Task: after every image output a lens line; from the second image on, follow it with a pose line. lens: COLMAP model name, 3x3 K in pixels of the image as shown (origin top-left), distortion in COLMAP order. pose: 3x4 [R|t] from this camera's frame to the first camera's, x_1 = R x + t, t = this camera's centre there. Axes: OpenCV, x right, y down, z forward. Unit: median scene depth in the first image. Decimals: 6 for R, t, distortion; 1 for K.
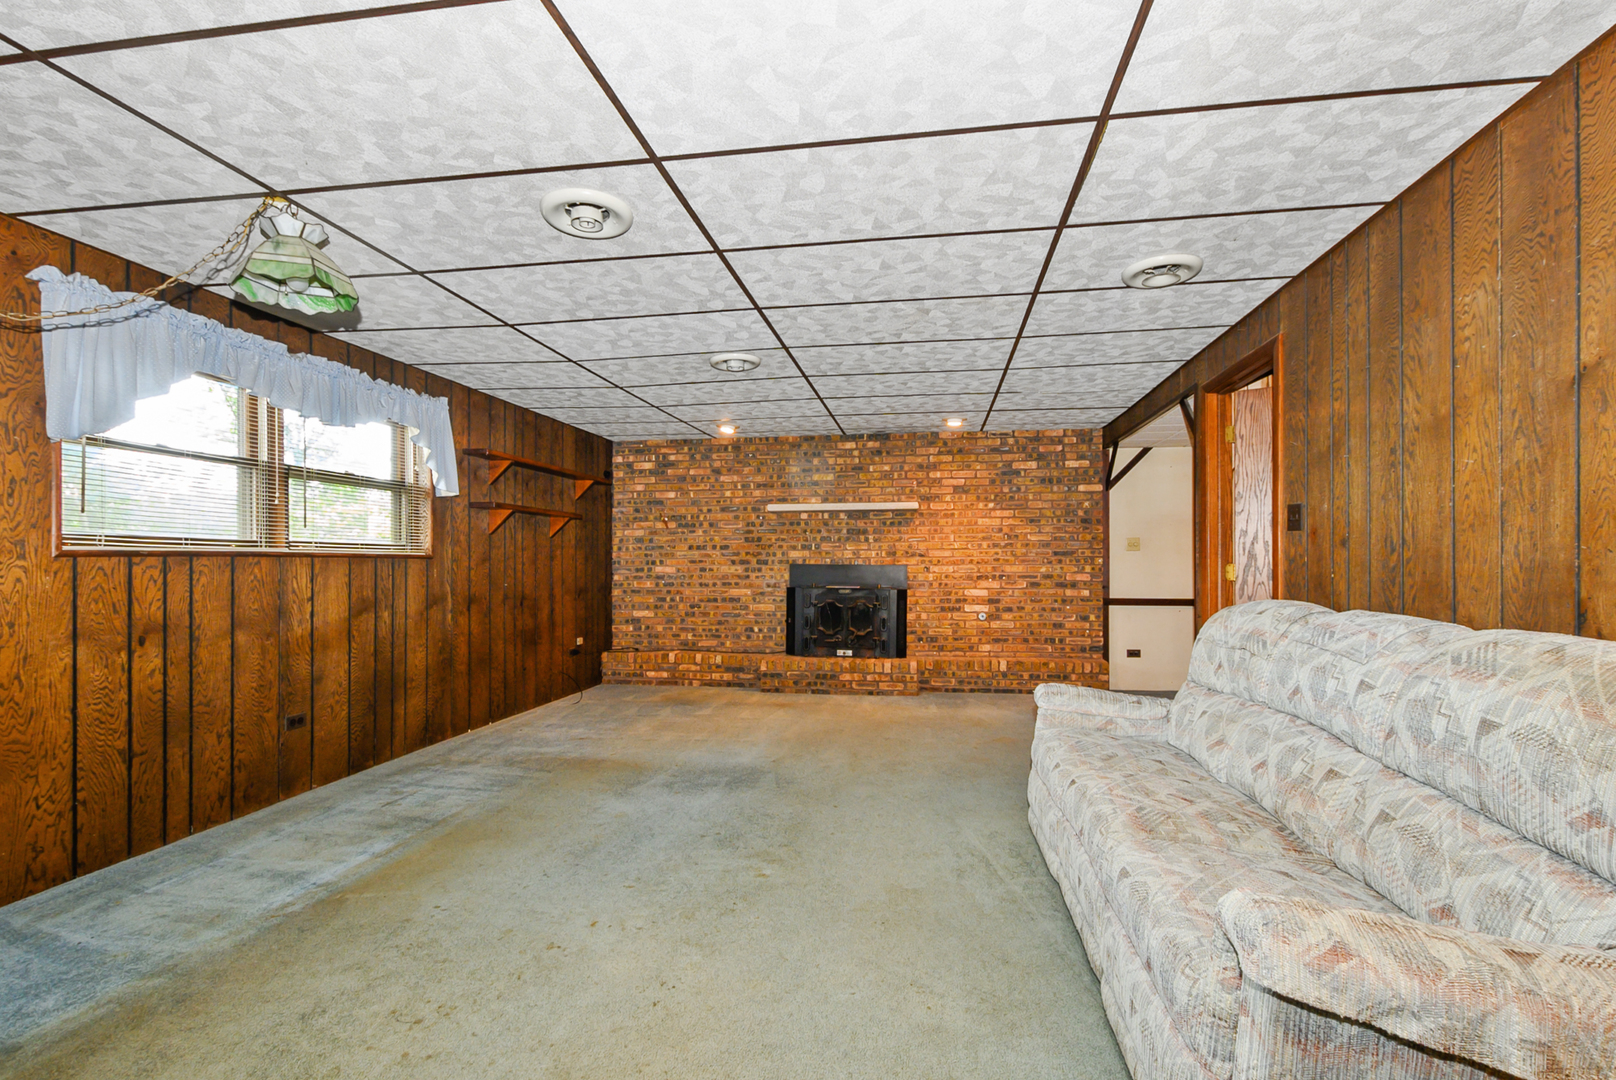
lens RADIAL K [[720.8, 0, 814.3], [0, 720.8, 561.3], [0, 0, 1]] dist [0.013703, -0.006443]
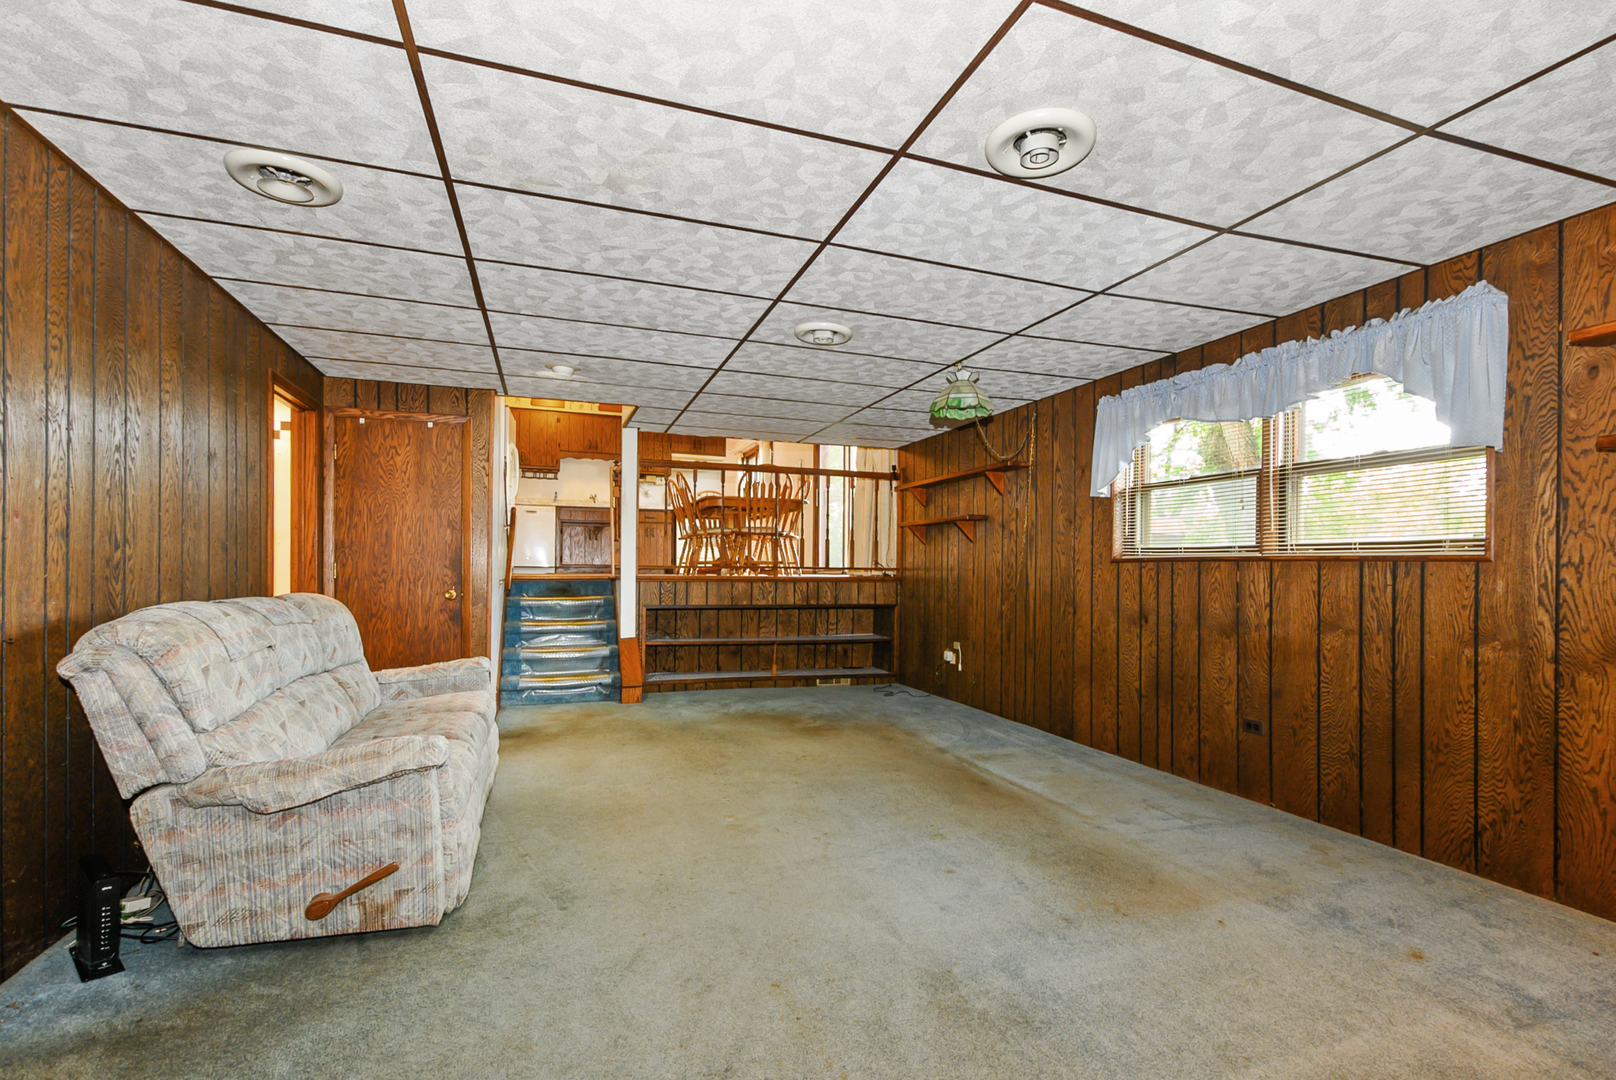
lens RADIAL K [[720.8, 0, 814.3], [0, 720.8, 561.3], [0, 0, 1]] dist [0.013703, -0.006443]
pose [[-0.875099, -0.007375, -0.483889, 0.304061], [-0.005389, 0.999970, -0.005495, 0.003390], [0.483915, -0.002201, -0.875112, 1.638073]]
